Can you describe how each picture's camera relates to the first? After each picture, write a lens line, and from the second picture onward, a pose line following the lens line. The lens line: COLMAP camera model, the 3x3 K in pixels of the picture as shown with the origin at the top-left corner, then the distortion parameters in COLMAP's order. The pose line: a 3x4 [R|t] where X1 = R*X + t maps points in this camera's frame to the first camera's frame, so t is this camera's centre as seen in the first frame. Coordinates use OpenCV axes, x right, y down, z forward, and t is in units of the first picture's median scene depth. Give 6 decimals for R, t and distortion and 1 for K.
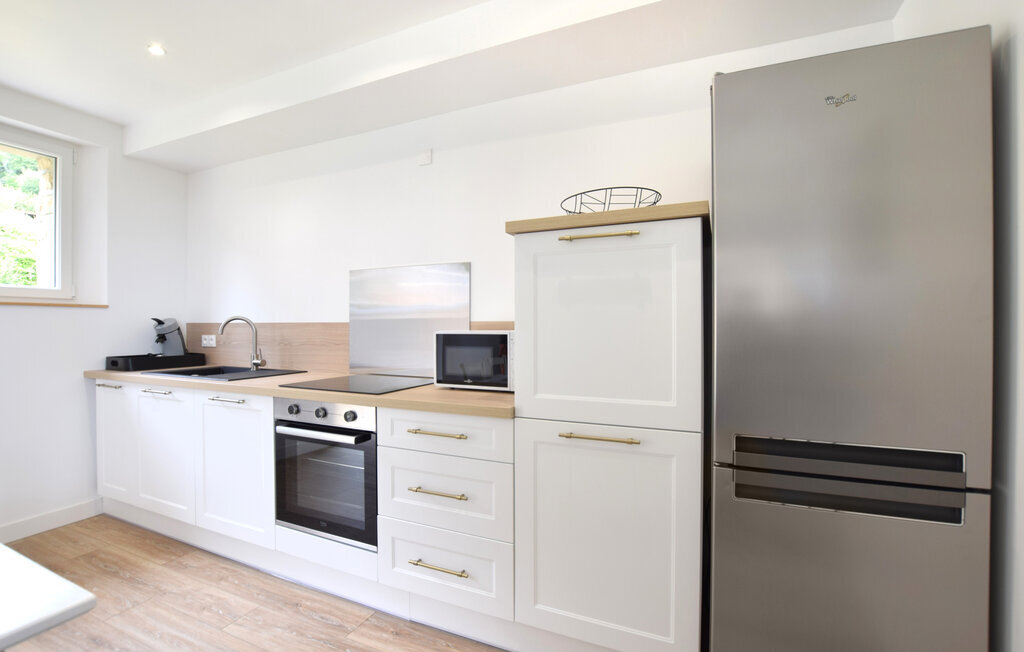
lens RADIAL K [[469.0, 0, 512.0], [0, 469.0, 326.0], [0, 0, 1]] dist [-0.001866, -0.000092]
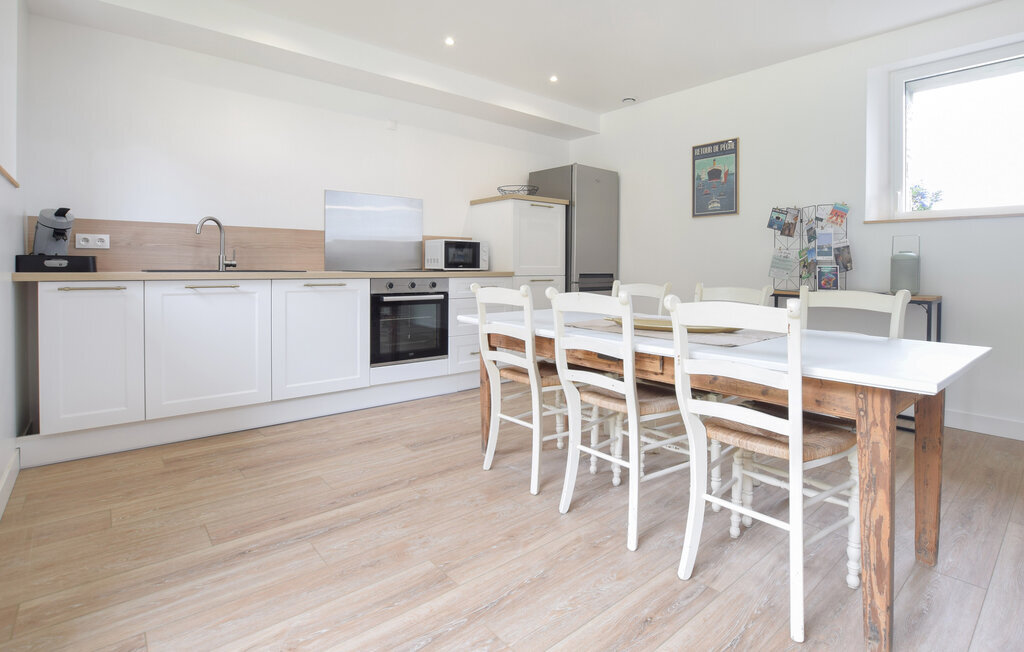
lens RADIAL K [[499.9, 0, 511.2], [0, 499.9, 270.7], [0, 0, 1]] dist [-0.000686, -0.000065]
pose [[0.434669, -0.004538, 0.900579, -1.758709], [0.000050, 0.999987, 0.005015, 0.122985], [-0.900590, -0.002134, 0.434664, -0.051676]]
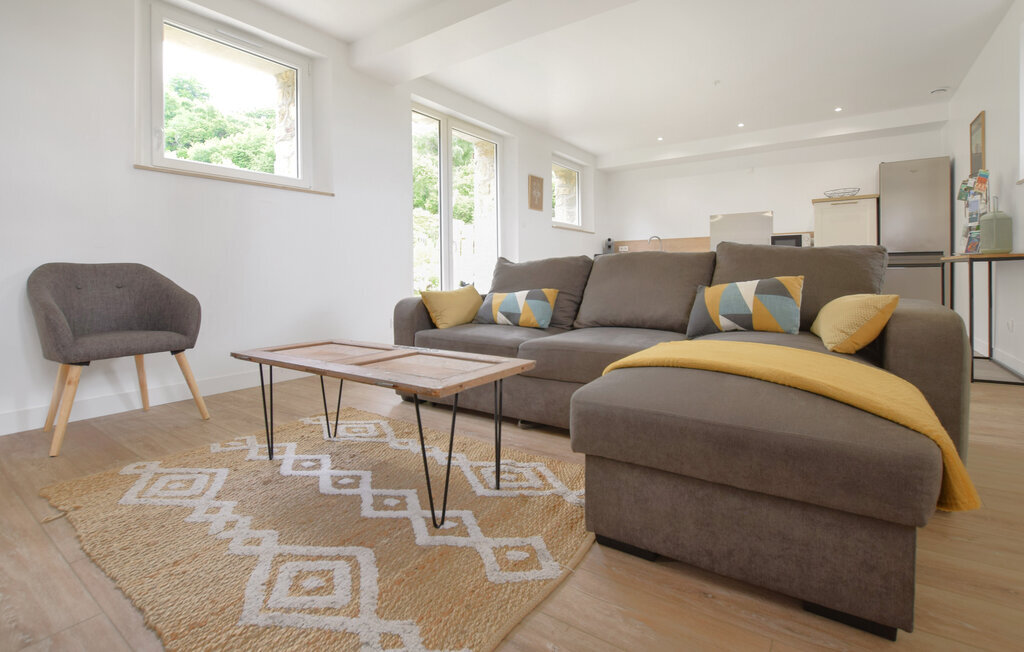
lens RADIAL K [[484.9, 0, 514.6], [0, 484.9, 301.9], [0, 0, 1]] dist [-0.022170, -0.000267]
pose [[0.981965, 0.002466, -0.189047, -1.136989], [0.007789, 0.998538, 0.053484, 0.249324], [0.188902, -0.053992, 0.980510, -2.219575]]
